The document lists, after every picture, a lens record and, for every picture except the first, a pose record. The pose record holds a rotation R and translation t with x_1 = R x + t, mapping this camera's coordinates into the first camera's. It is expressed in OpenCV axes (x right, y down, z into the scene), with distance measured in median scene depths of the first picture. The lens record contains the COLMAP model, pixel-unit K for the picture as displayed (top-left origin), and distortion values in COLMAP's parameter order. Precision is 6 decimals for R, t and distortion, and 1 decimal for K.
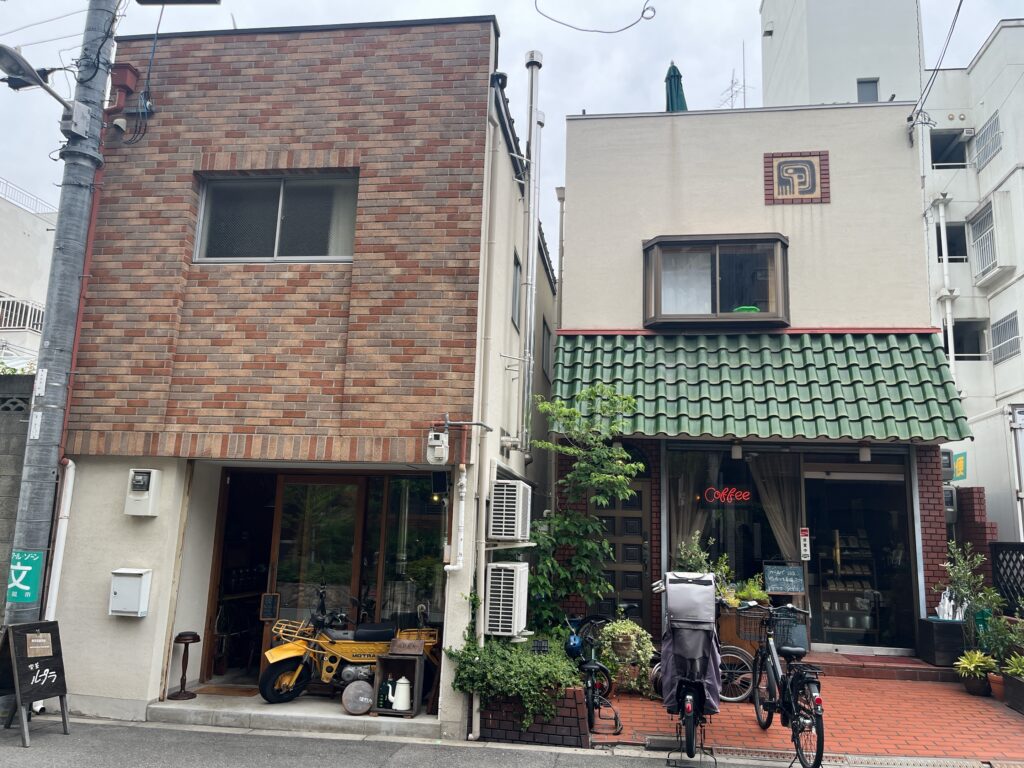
lens RADIAL K [[764.1, 0, 511.9], [0, 764.1, 392.0], [0, 0, 1]] dist [0.063698, -0.096543]
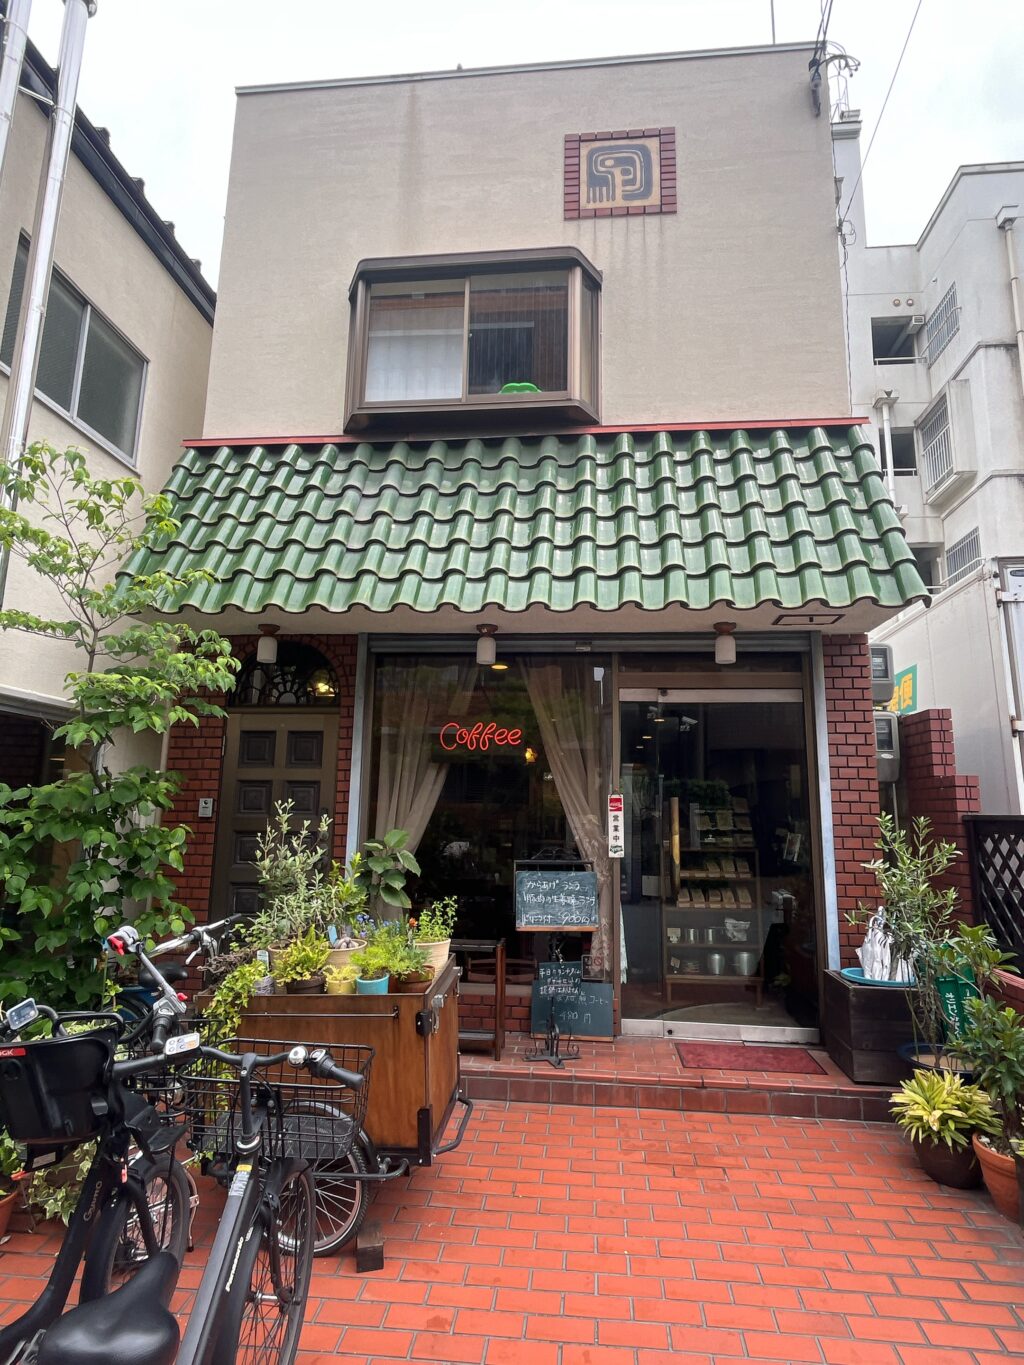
lens RADIAL K [[762.6, 0, 512.0], [0, 762.6, 682.5], [0, 0, 1]] dist [-0.007527, -0.001585]
pose [[0.999033, -0.007637, 0.043290, 0.273212], [0.007383, 0.999955, 0.006024, 0.091719], [-0.043334, -0.005699, 0.999044, 0.463993]]
